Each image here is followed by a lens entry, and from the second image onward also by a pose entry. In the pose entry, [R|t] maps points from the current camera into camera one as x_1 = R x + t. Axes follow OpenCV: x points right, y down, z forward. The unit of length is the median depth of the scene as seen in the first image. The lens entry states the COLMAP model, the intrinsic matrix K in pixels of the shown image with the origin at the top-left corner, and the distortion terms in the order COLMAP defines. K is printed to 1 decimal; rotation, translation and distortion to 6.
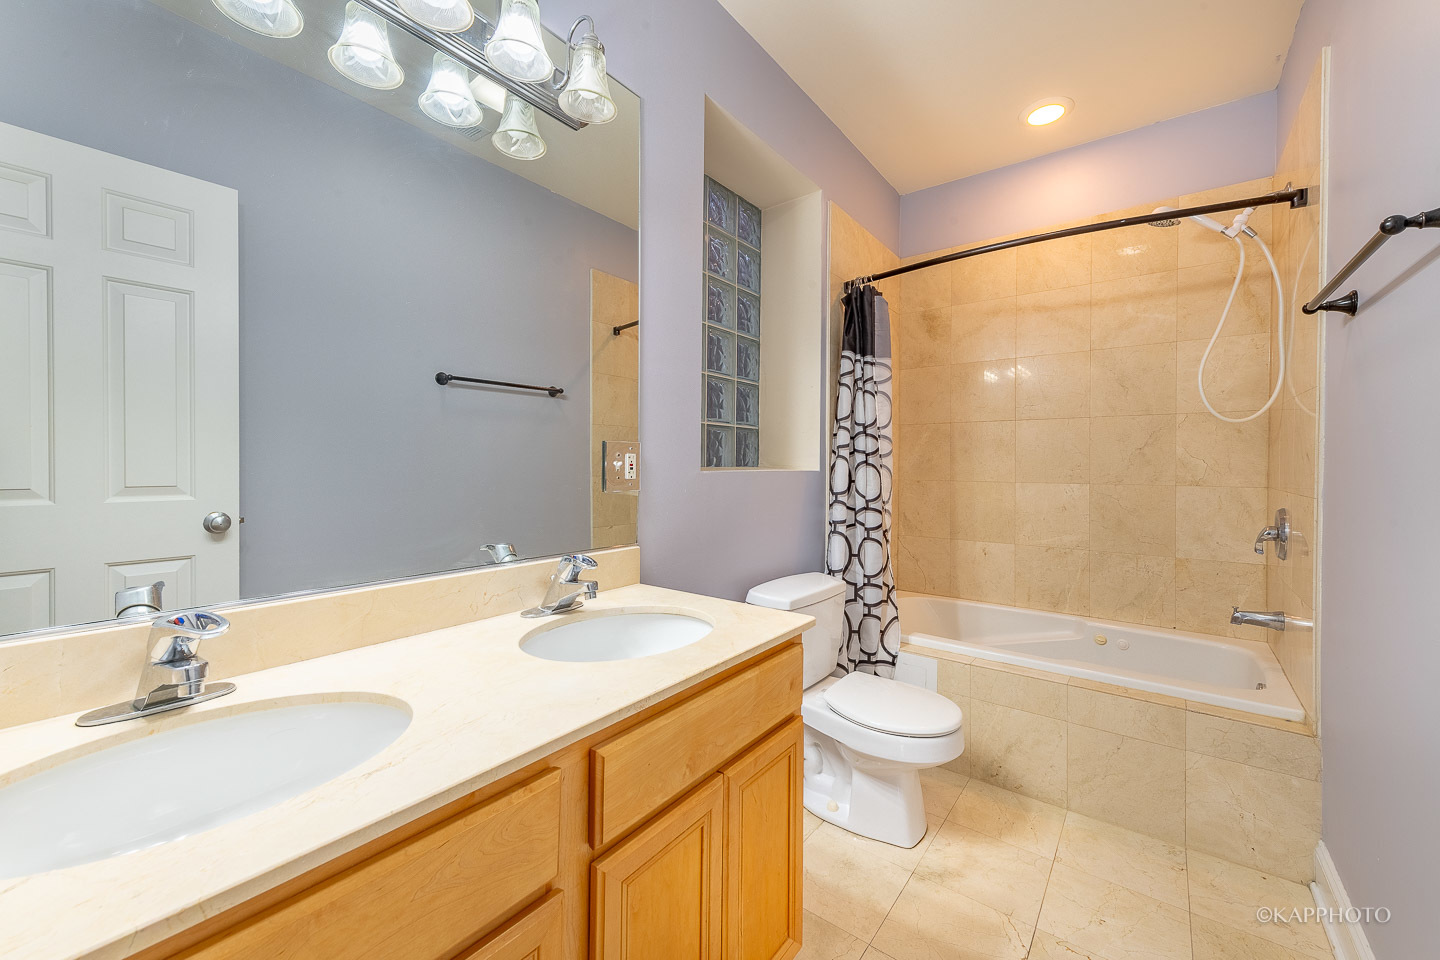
lens RADIAL K [[582.5, 0, 723.0], [0, 582.5, 464.6], [0, 0, 1]] dist [0.030175, -0.000081]
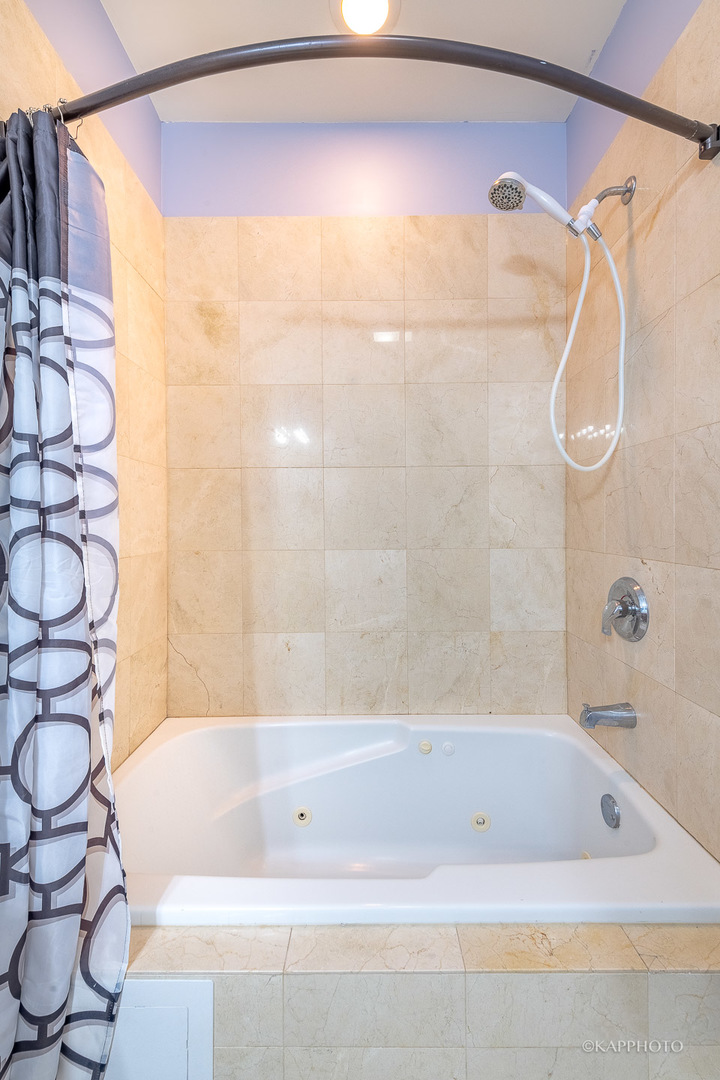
lens RADIAL K [[442.2, 0, 362.6], [0, 442.2, 521.4], [0, 0, 1]] dist [0.010475, 0.000039]
pose [[0.806693, -0.010698, 0.590873, 0.239304], [0.013677, 0.999906, -0.000570, -0.006411], [-0.590812, 0.008541, 0.806764, 0.606983]]
